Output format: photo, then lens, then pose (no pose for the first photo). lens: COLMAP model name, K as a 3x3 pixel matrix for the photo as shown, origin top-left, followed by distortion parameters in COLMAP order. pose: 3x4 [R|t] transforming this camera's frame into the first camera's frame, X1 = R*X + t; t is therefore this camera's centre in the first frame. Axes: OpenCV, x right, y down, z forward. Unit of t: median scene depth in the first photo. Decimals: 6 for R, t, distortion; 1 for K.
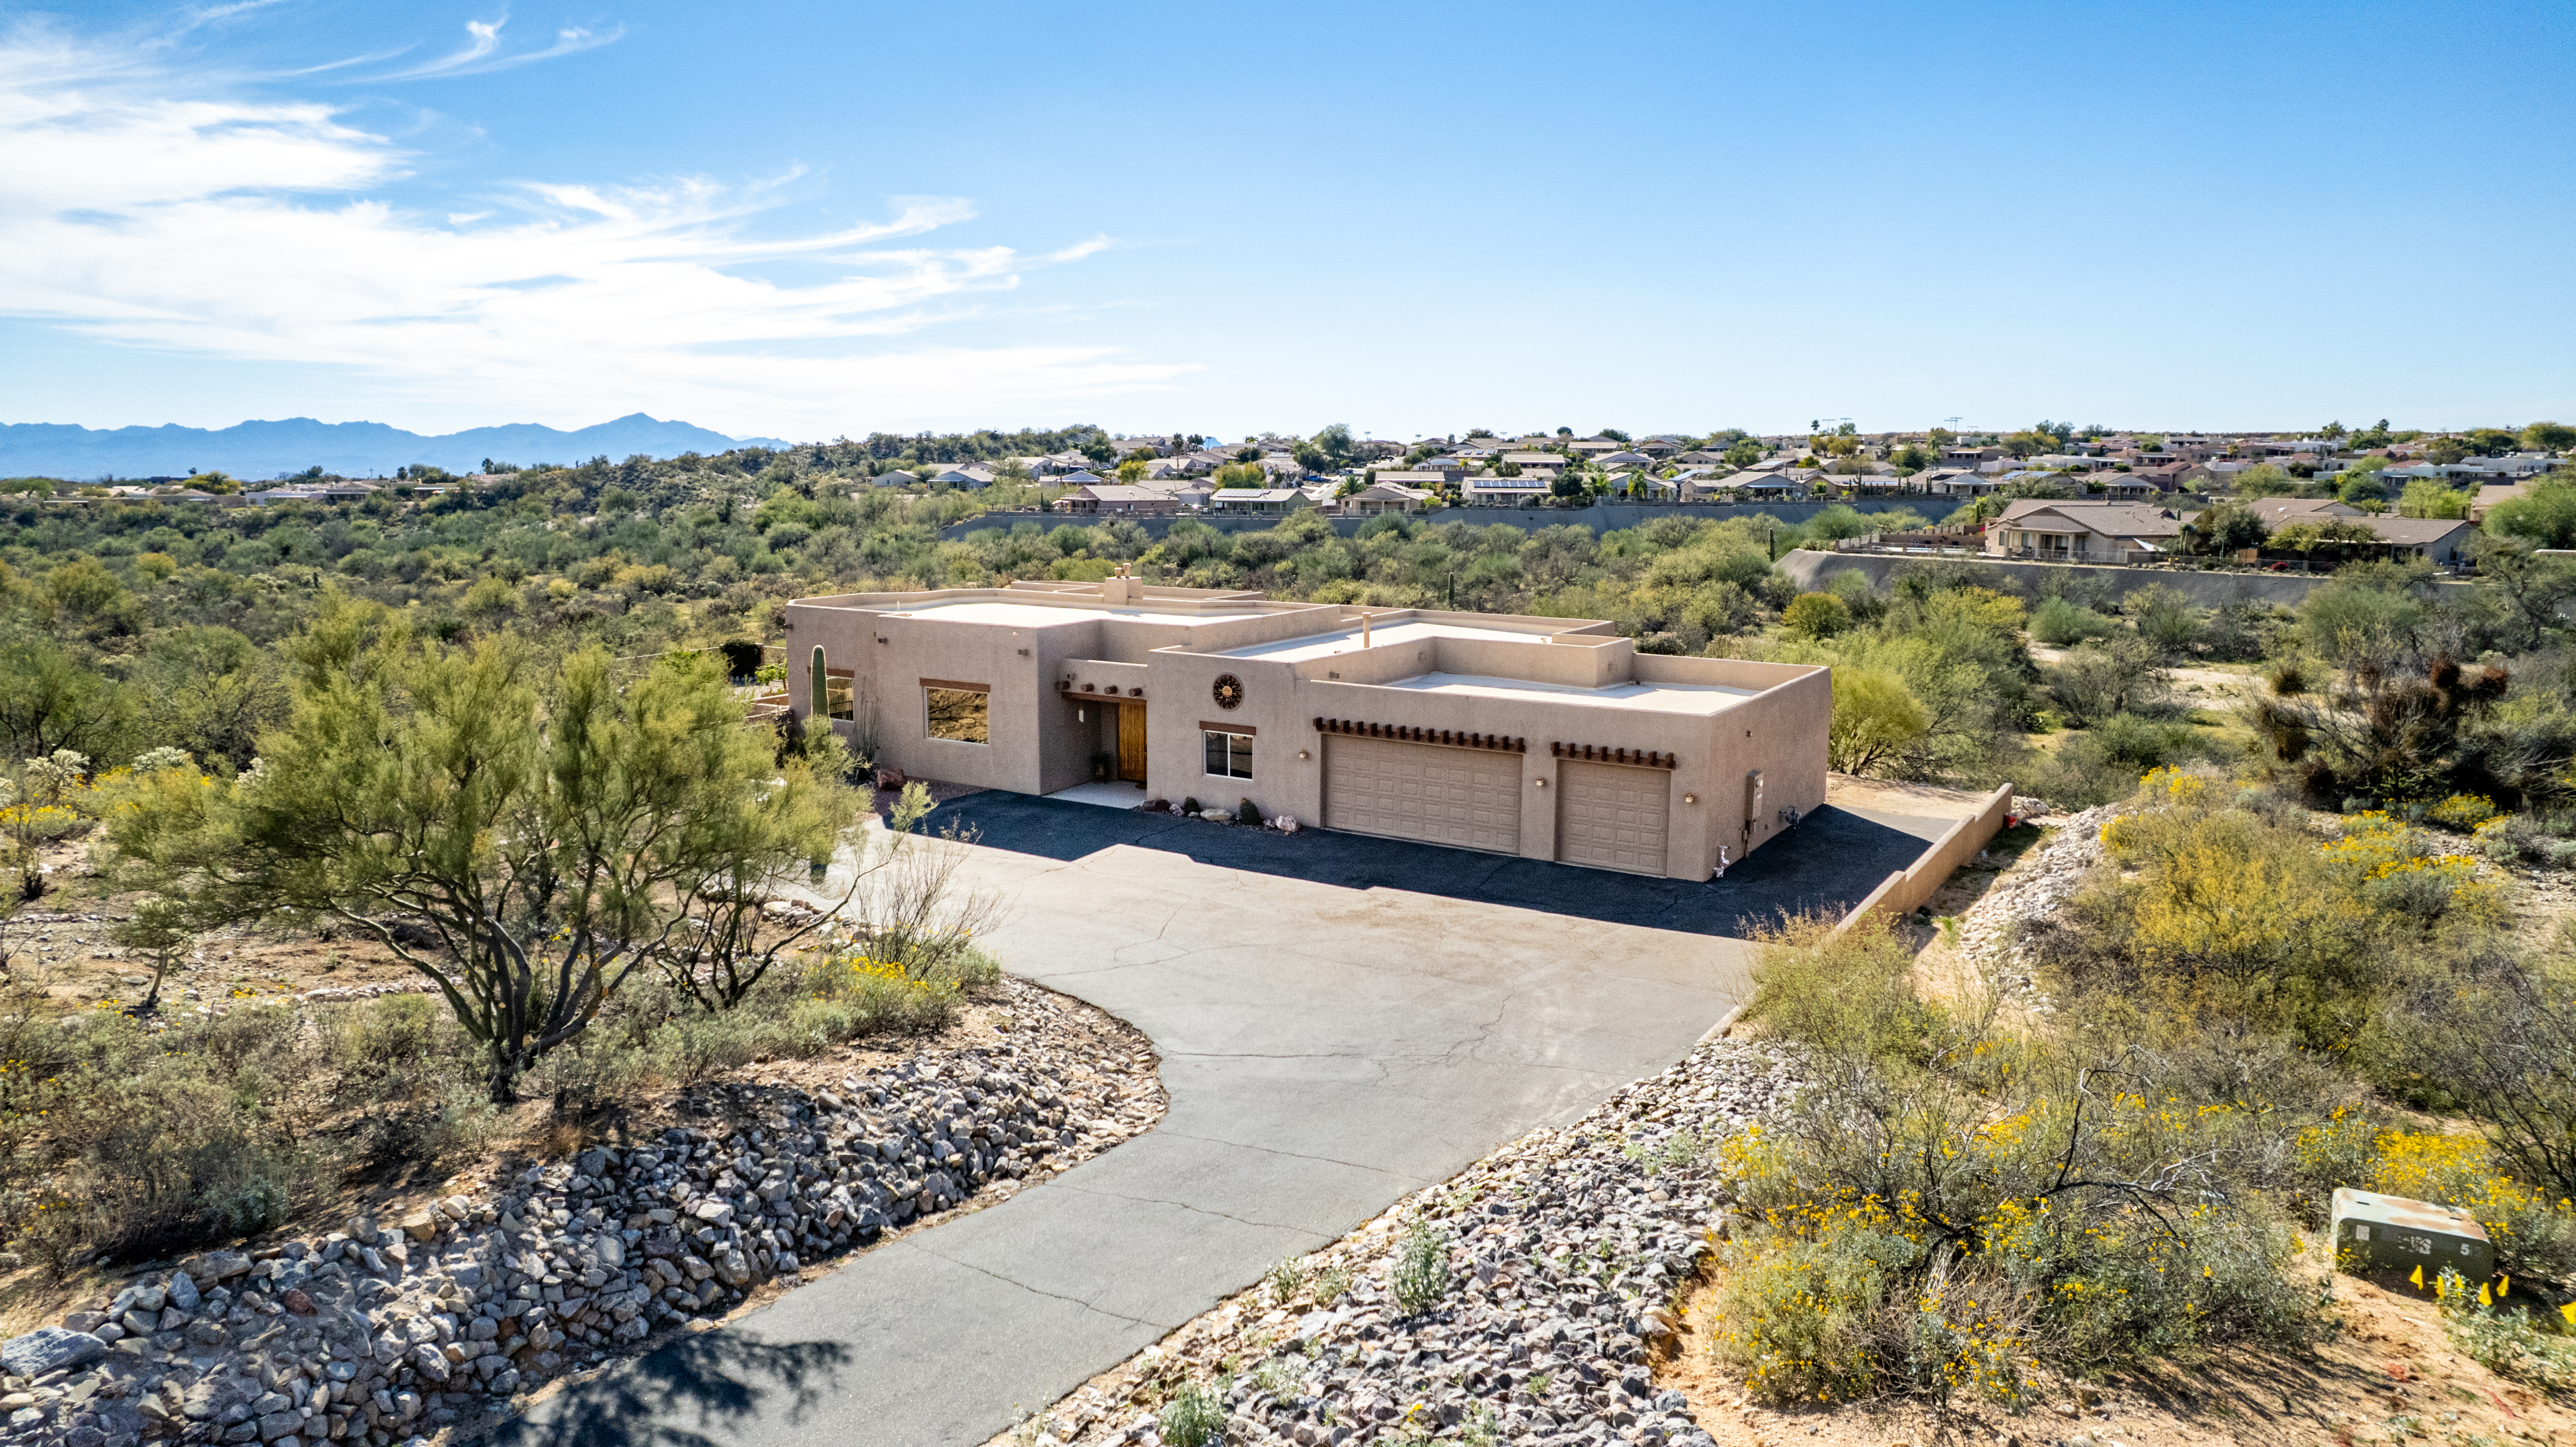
lens RADIAL K [[1643.8, 0, 1293.9], [0, 1643.8, 718.6], [0, 0, 1]] dist [-0.076308, 0.052813]
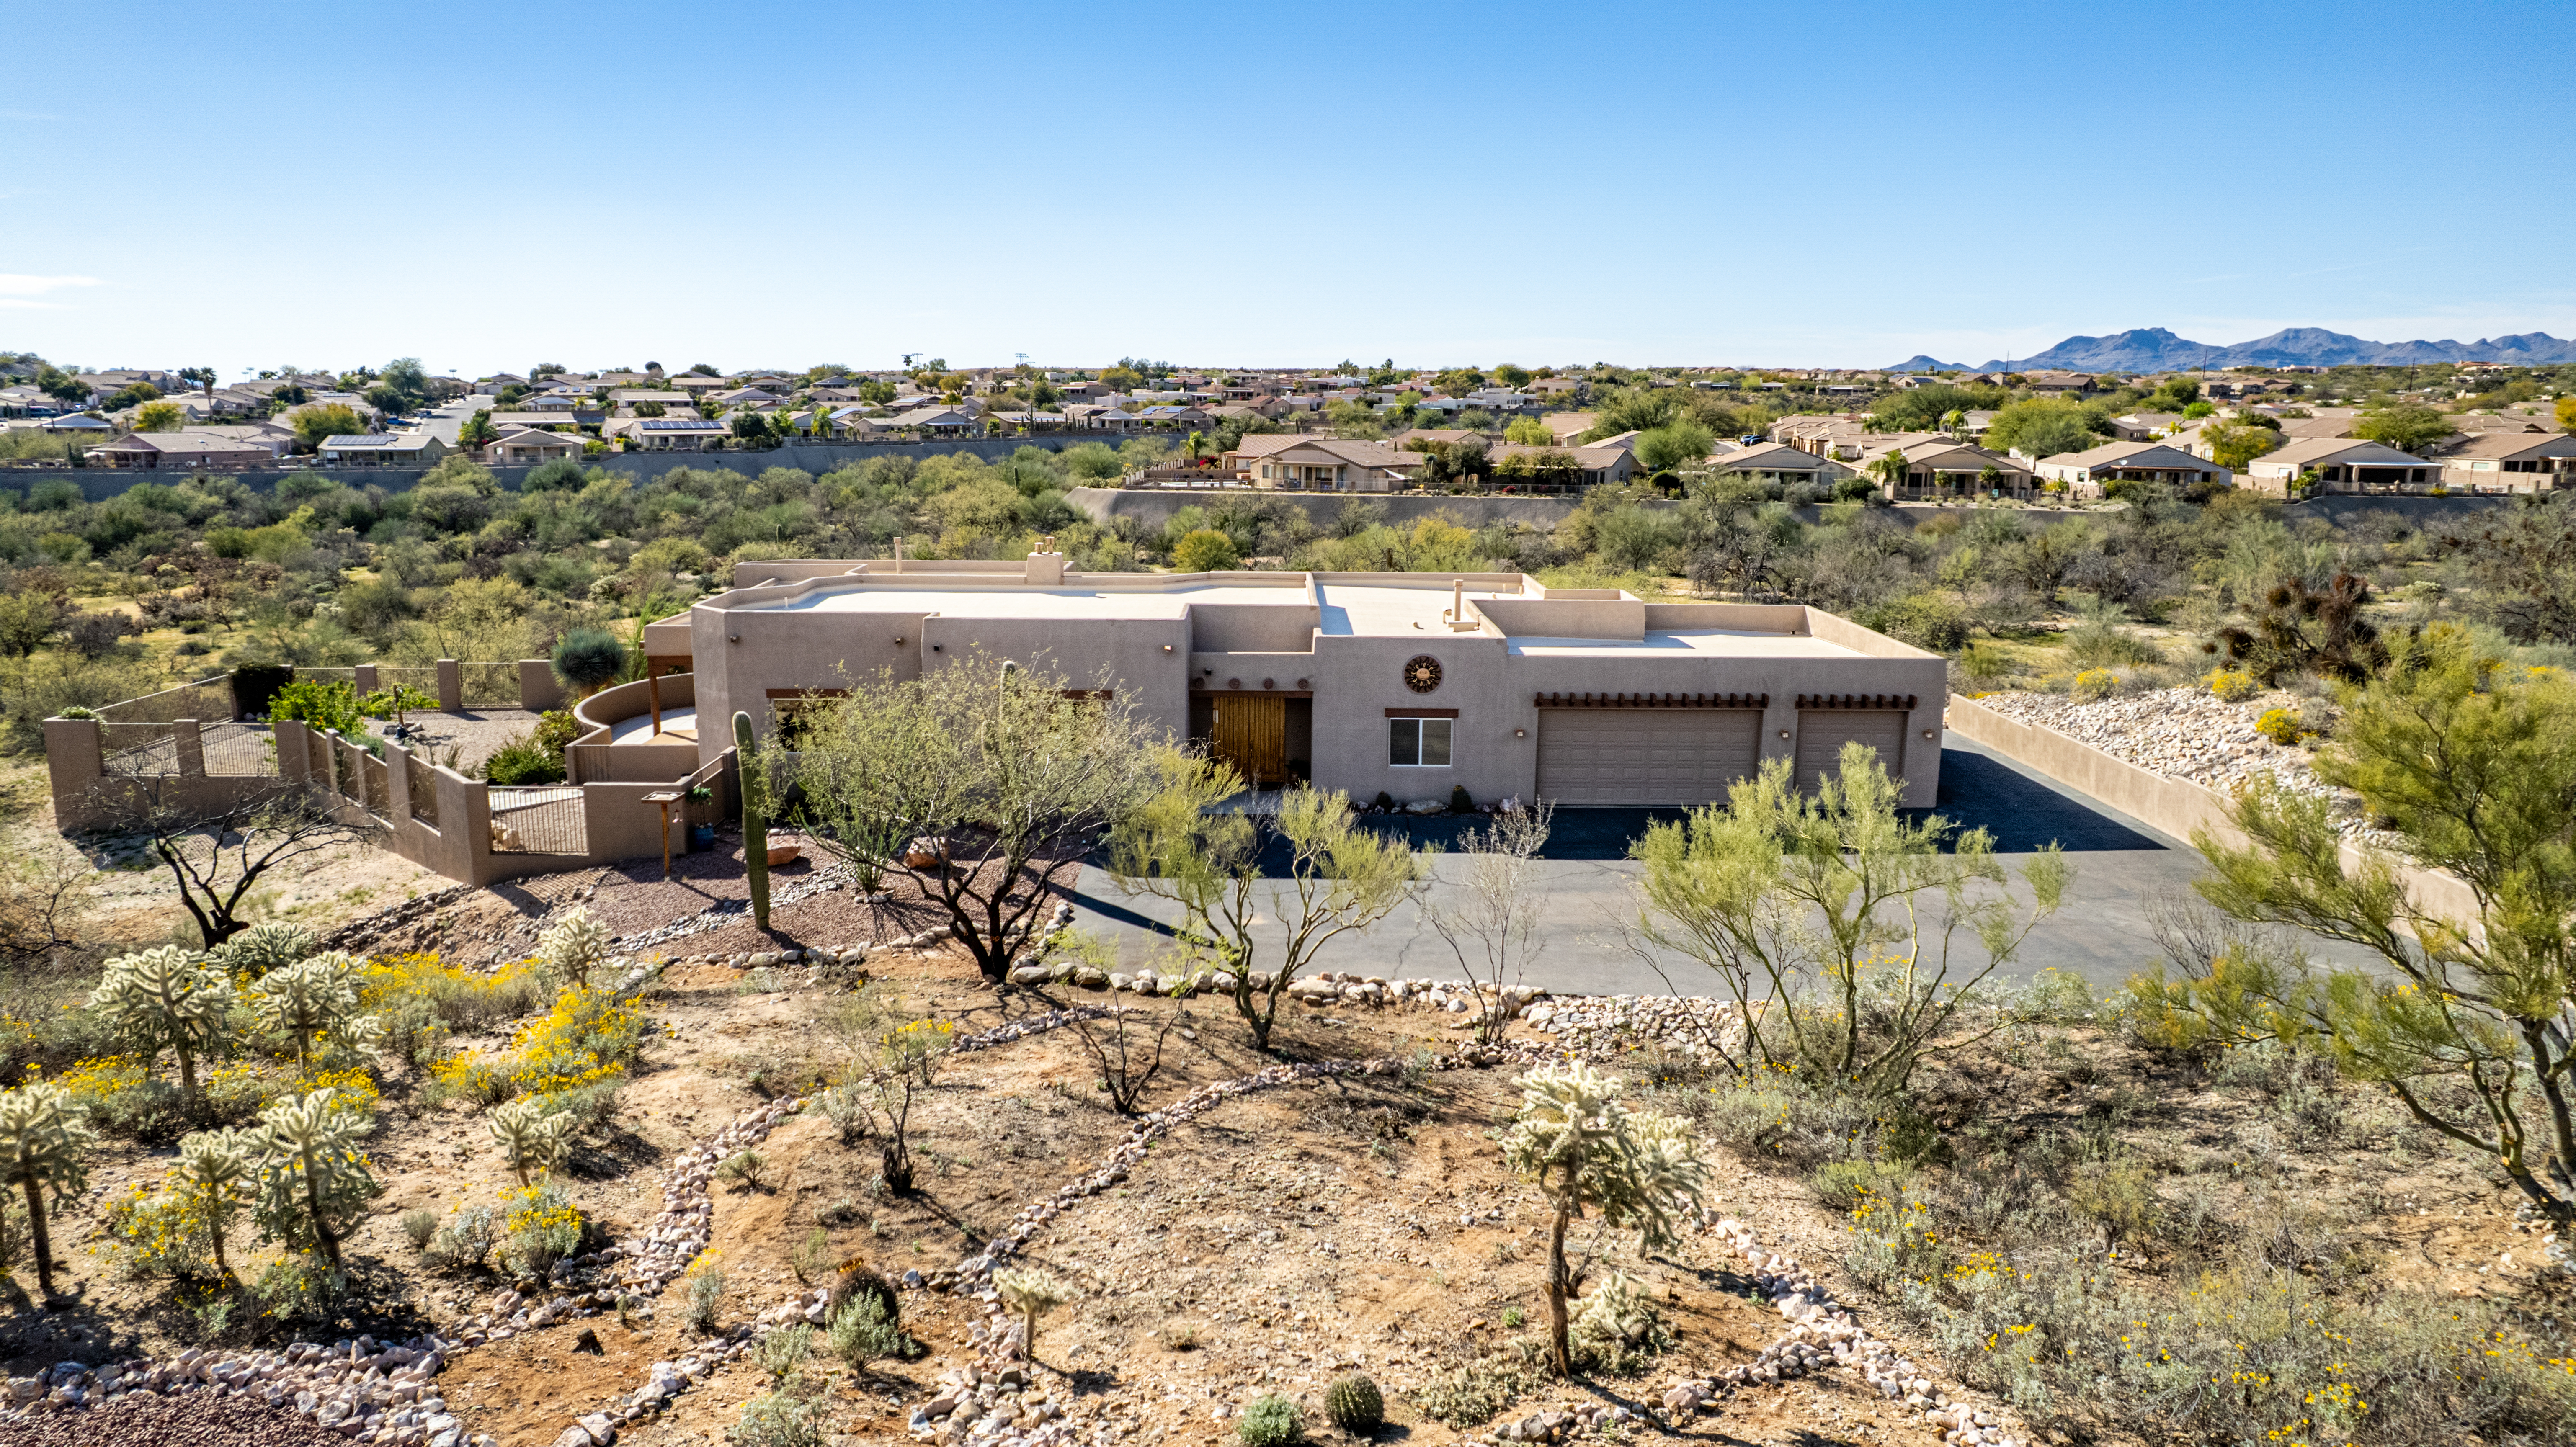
lens RADIAL K [[1643.8, 0, 1293.9], [0, 1643.8, 718.6], [0, 0, 1]] dist [-0.076308, 0.052813]
pose [[0.838505, -0.100926, 0.535465, -0.100441], [0.079739, 0.994845, 0.062646, -0.009227], [-0.539028, -0.009832, 0.842231, 0.044085]]
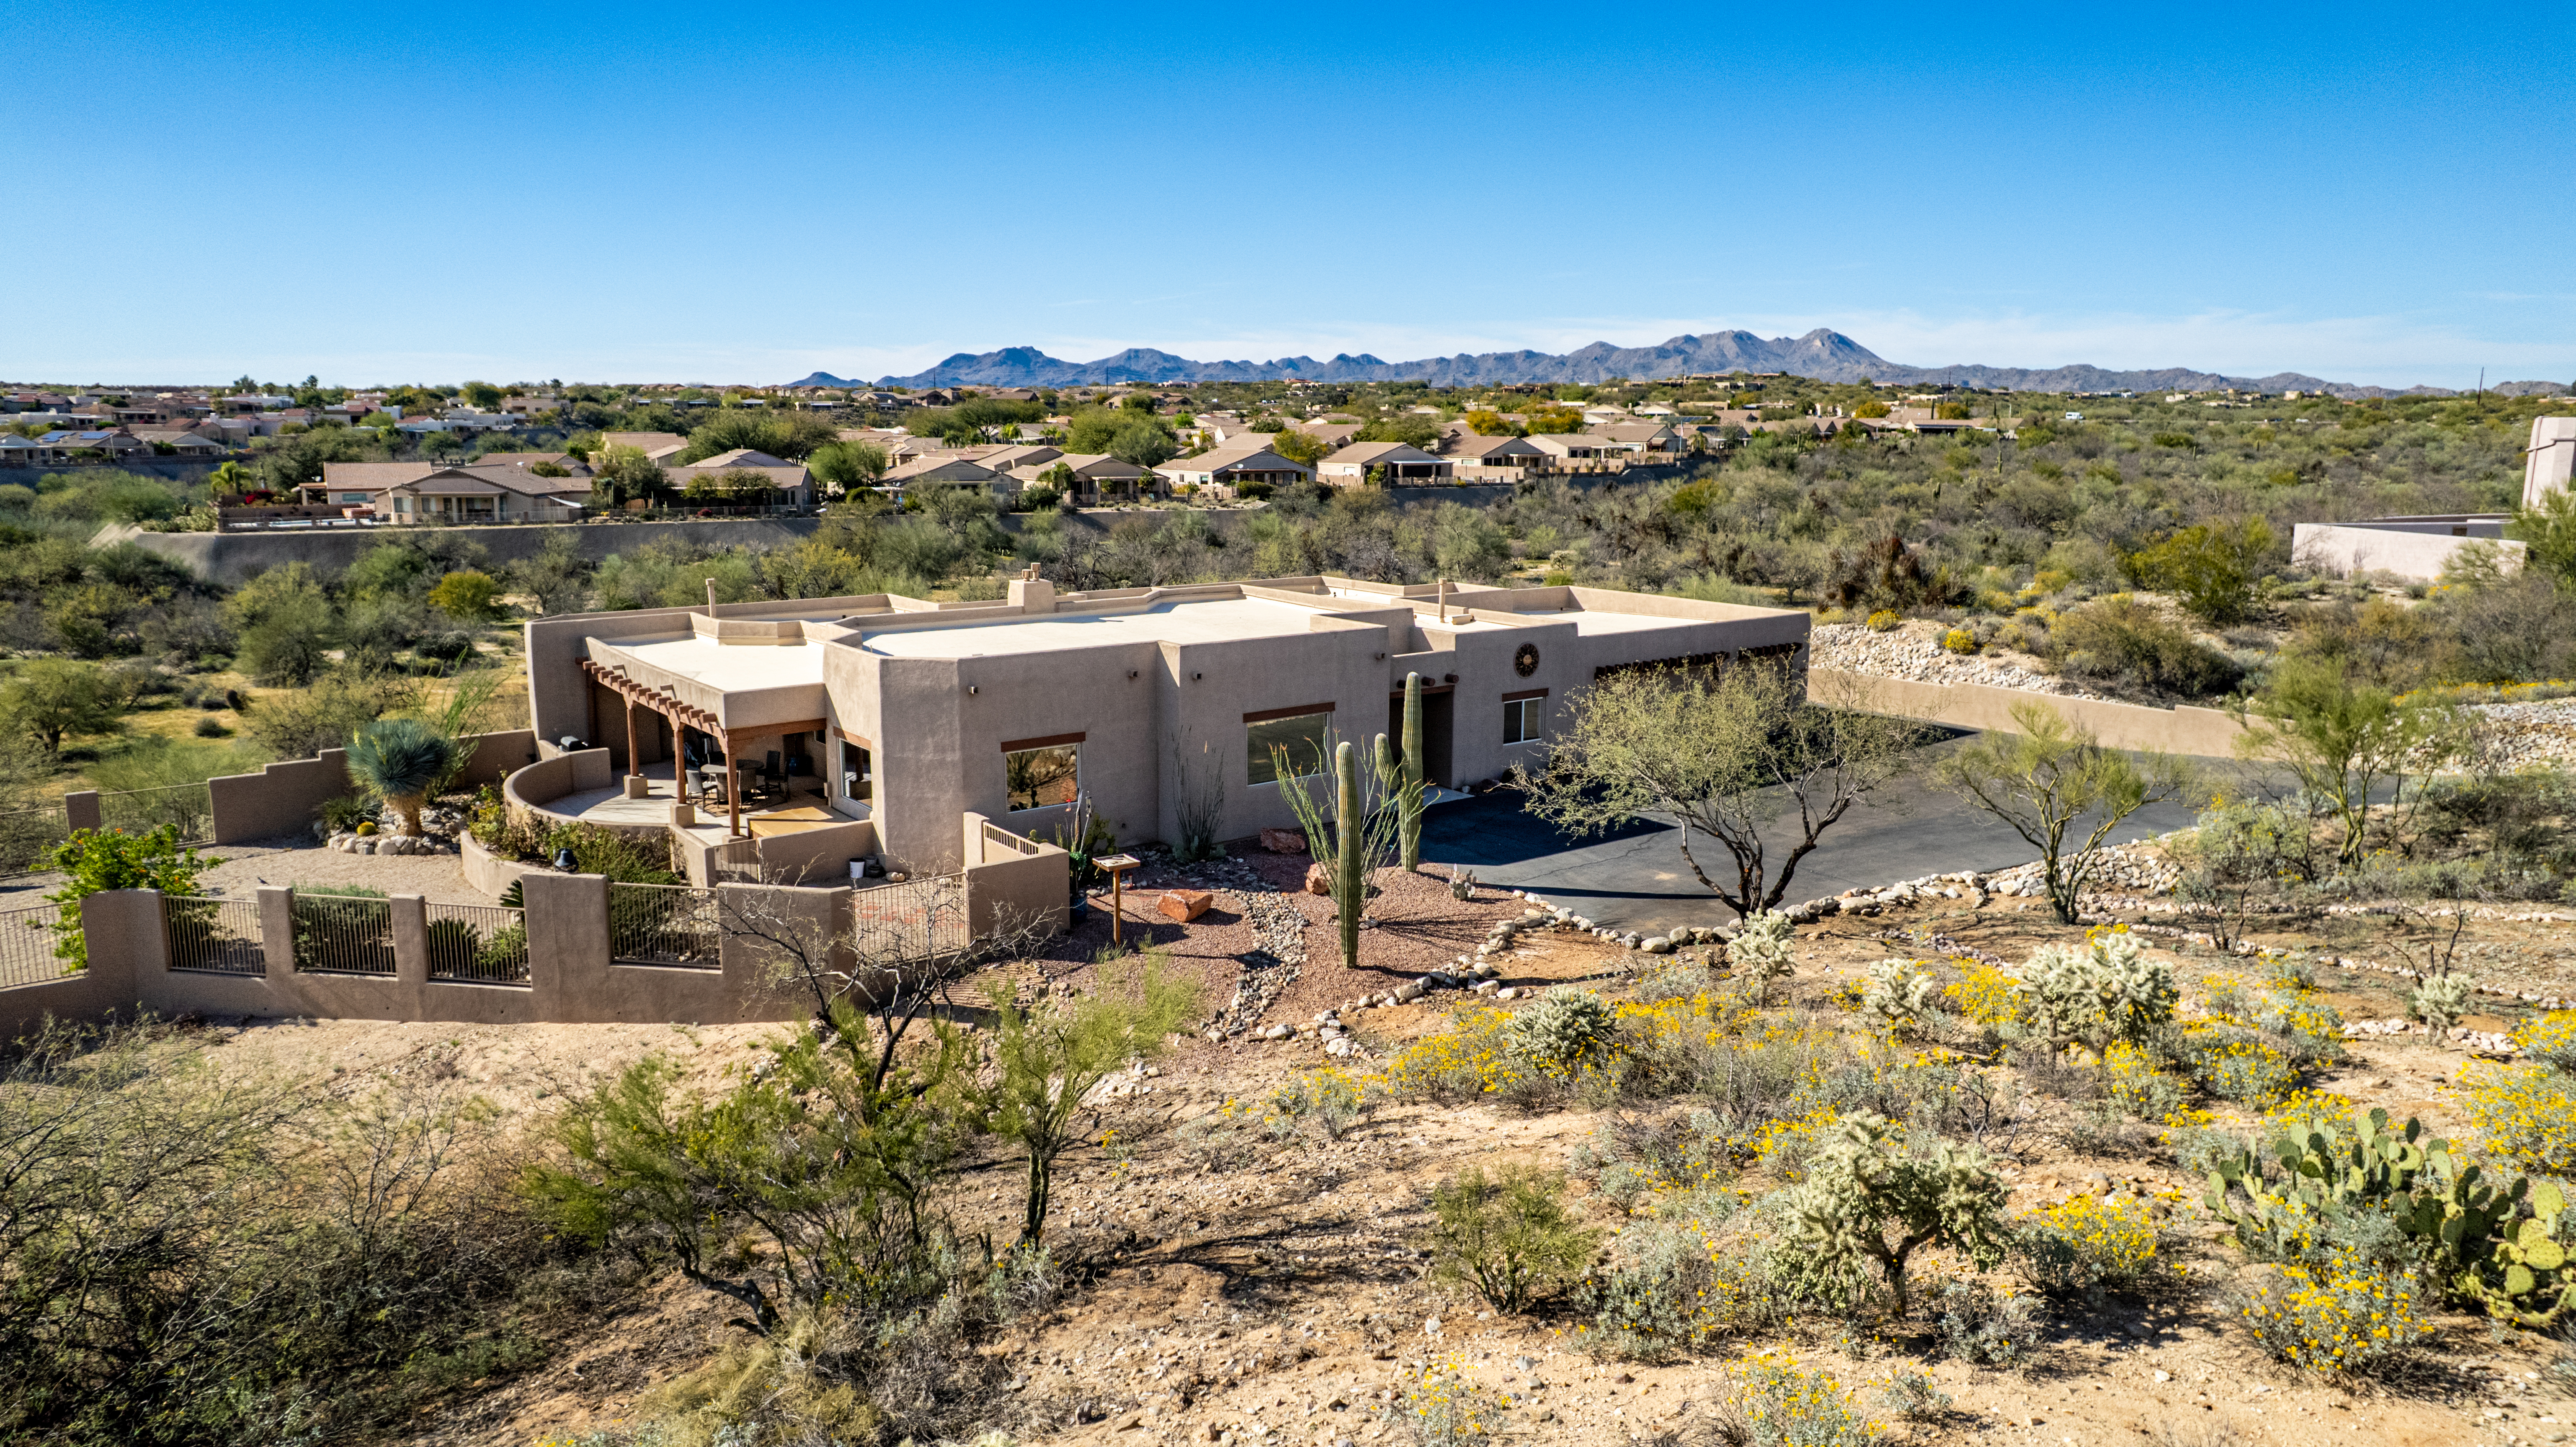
lens RADIAL K [[1643.8, 0, 1293.9], [0, 1643.8, 718.6], [0, 0, 1]] dist [-0.076308, 0.052813]
pose [[0.341086, -0.167562, 0.924978, -0.178787], [0.141582, 0.981918, 0.125668, -0.022315], [-0.929309, 0.088097, 0.358642, 0.132250]]
